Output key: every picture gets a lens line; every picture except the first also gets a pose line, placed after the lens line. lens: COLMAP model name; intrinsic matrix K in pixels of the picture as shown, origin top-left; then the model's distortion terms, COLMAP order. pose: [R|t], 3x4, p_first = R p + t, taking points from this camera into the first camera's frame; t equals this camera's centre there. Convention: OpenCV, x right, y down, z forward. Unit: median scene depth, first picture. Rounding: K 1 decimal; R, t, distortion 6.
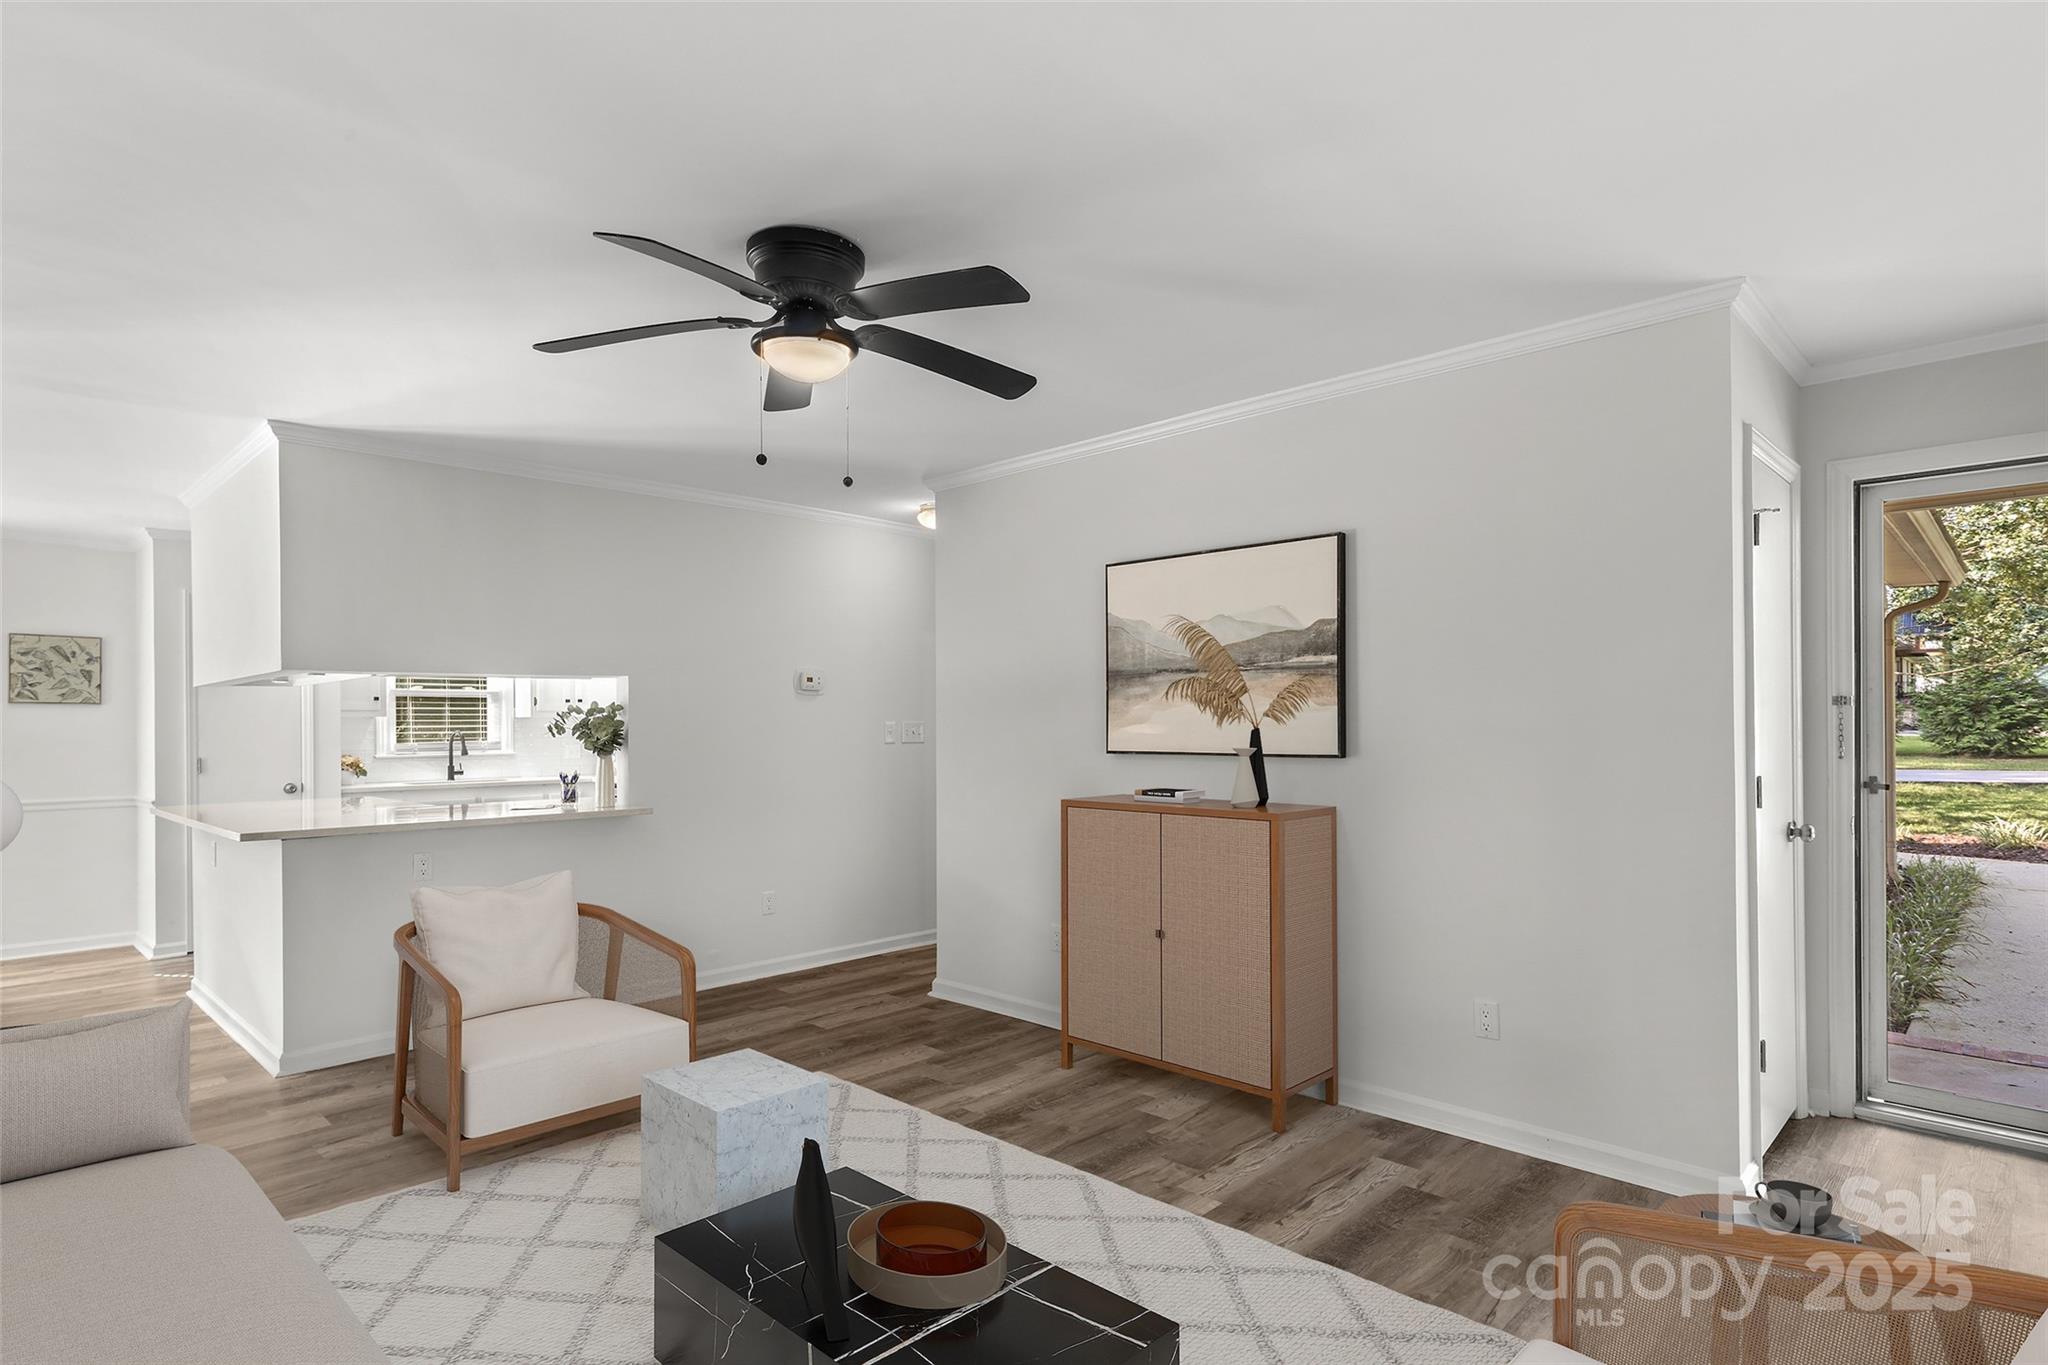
lens RADIAL K [[1062.7, 0, 1051.9], [0, 1062.7, 712.4], [0, 0, 1]] dist [-0.003662, -0.001797]
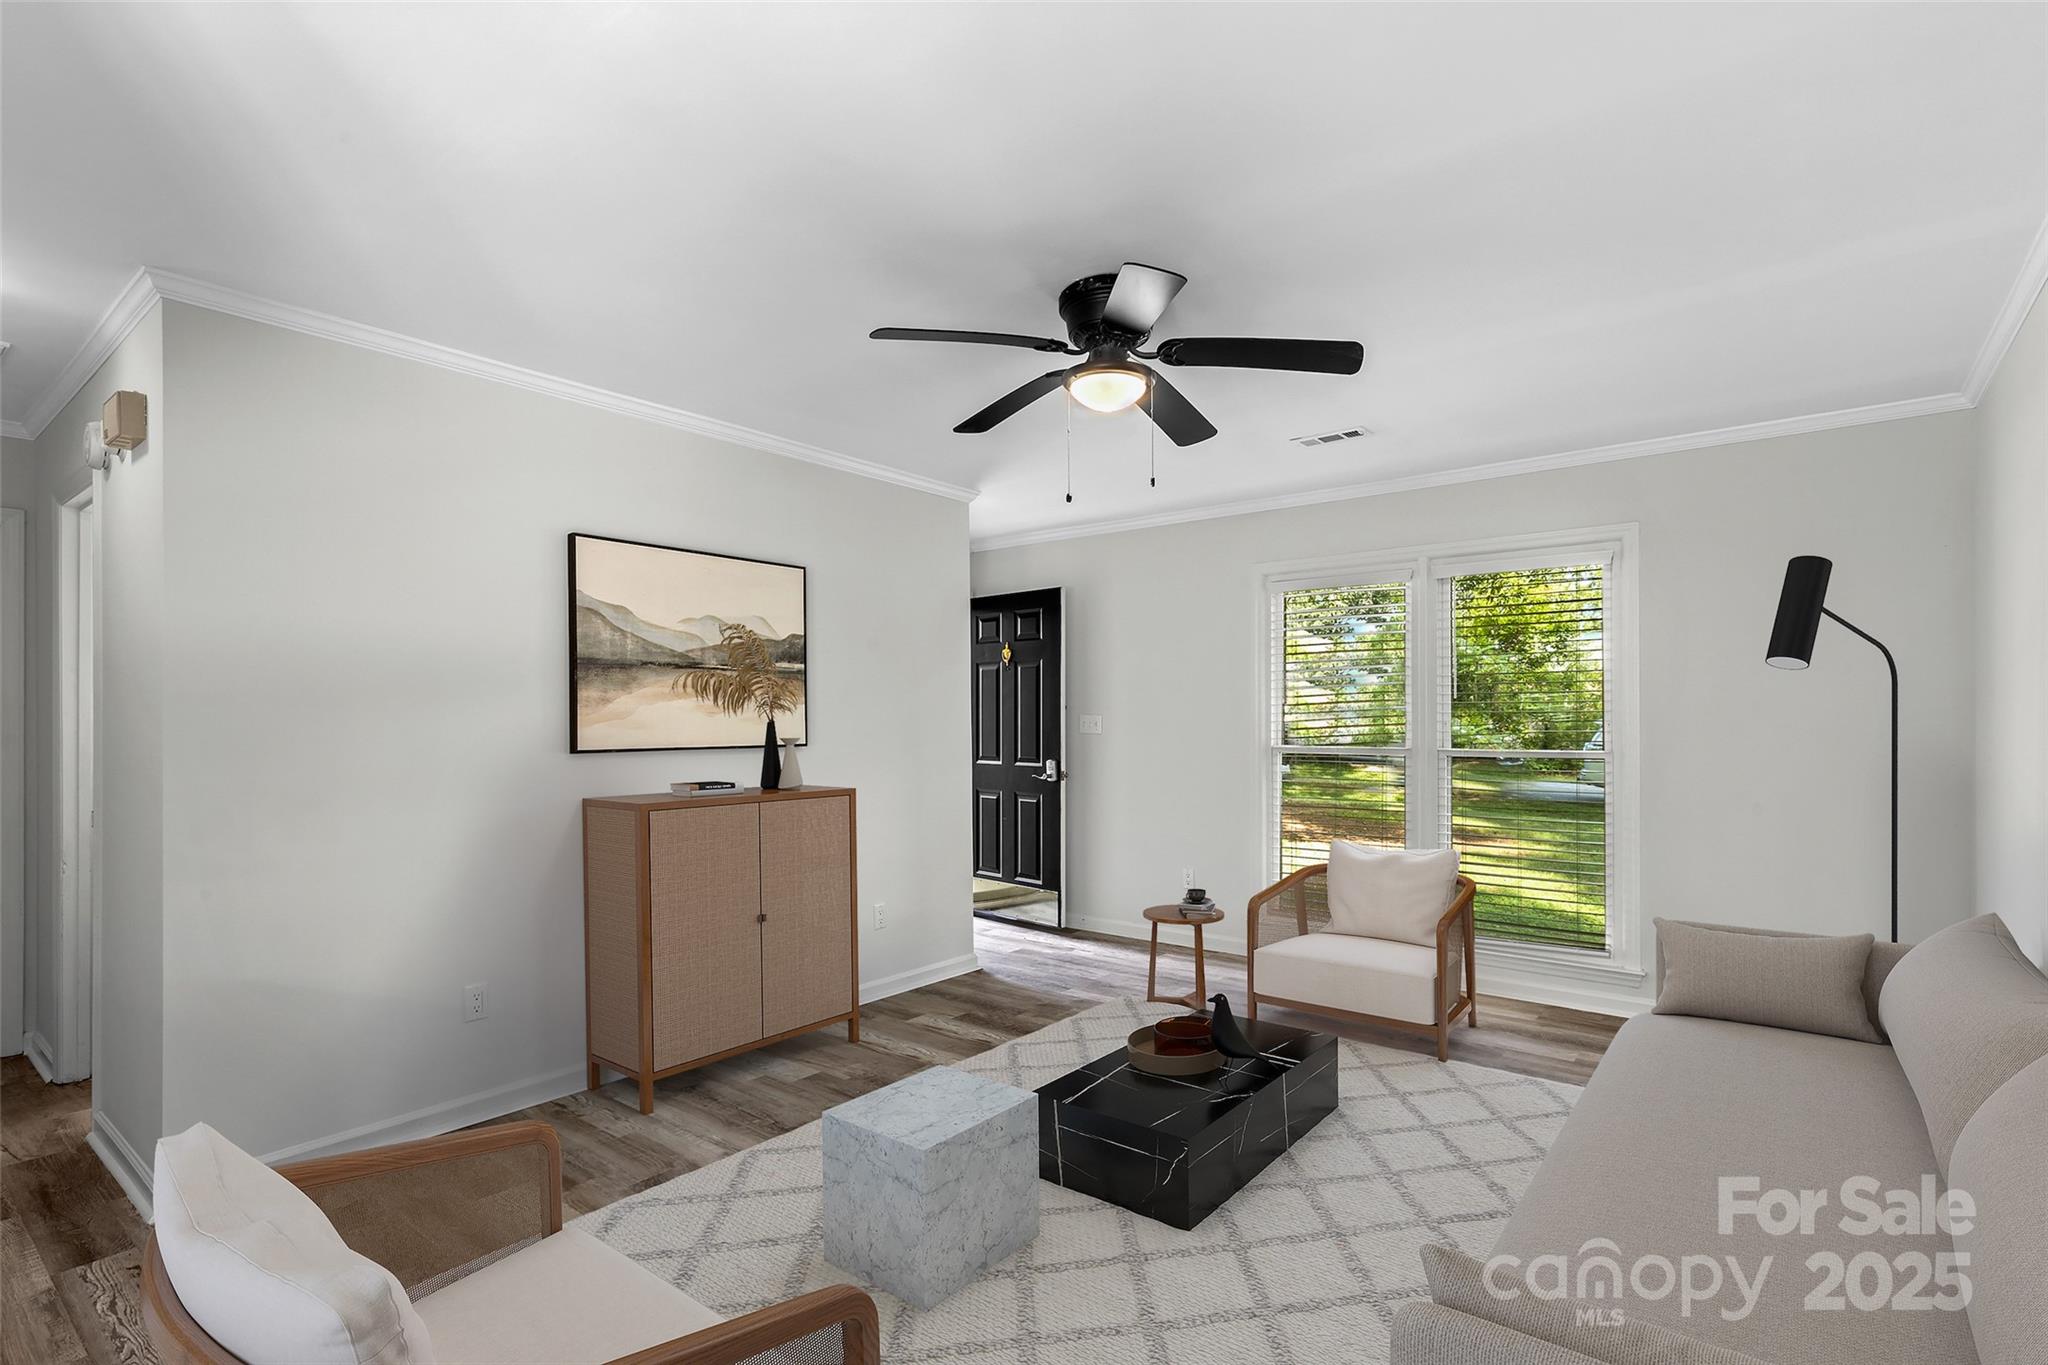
lens RADIAL K [[985.8, 0, 984.1], [0, 985.8, 705.7], [0, 0, 1]] dist [0.013788, -0.000374]
pose [[-0.058921, 0.019799, 0.998066, -0.880939], [-0.003582, 0.999793, -0.020044, 0.017047], [-0.998256, -0.004756, -0.058838, 0.829960]]
